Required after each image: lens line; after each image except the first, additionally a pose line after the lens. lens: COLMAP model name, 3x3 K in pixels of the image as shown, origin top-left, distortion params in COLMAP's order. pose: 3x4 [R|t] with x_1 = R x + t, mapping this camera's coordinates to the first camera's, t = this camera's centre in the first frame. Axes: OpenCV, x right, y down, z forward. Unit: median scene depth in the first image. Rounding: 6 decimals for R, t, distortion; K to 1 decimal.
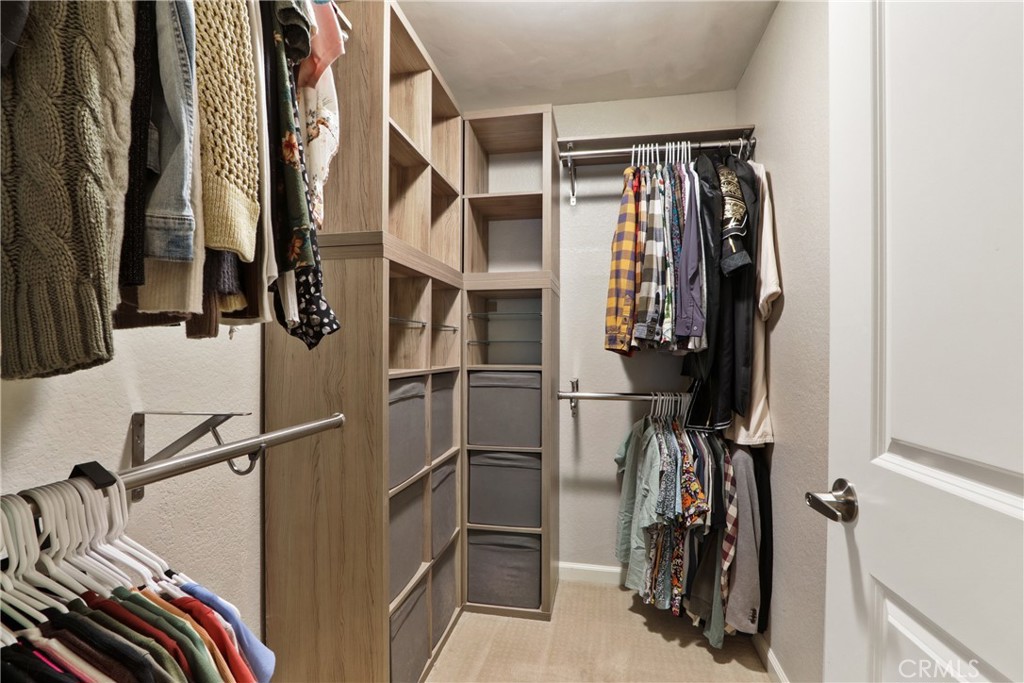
lens RADIAL K [[479.8, 0, 513.1], [0, 479.8, 348.5], [0, 0, 1]] dist [-0.012905, 0.002221]
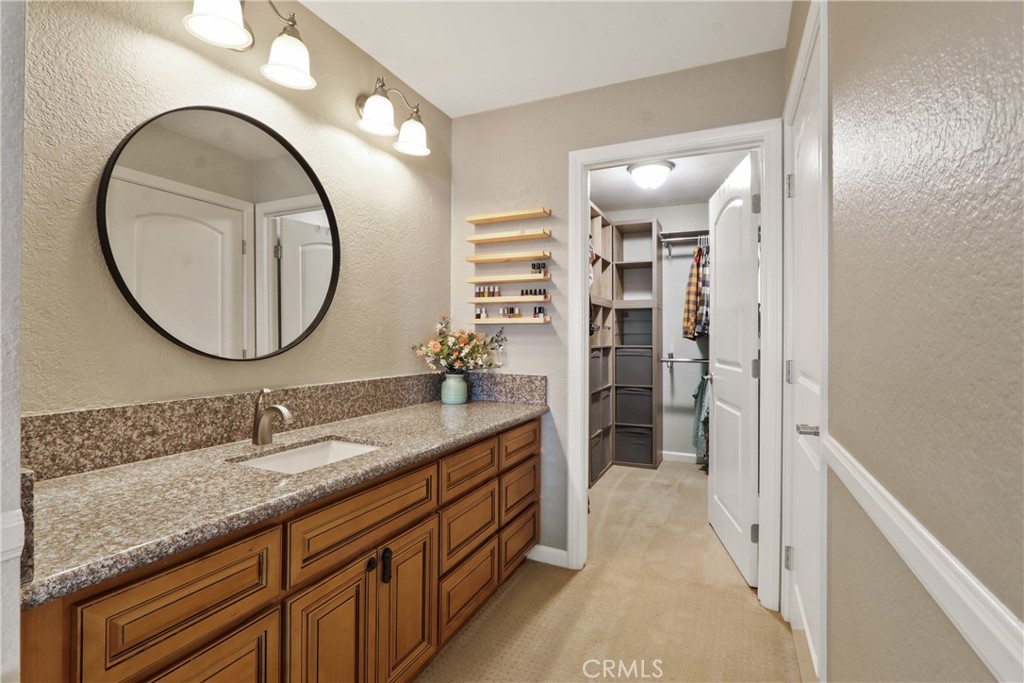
lens RADIAL K [[479.8, 0, 510.2], [0, 479.8, 334.3], [0, 0, 1]] dist [-0.012905, 0.002221]
pose [[0.971441, -0.004643, -0.237238, -0.044368], [0.002706, 0.999960, -0.008491, 0.004827], [0.237268, 0.007606, 0.971415, -1.143868]]
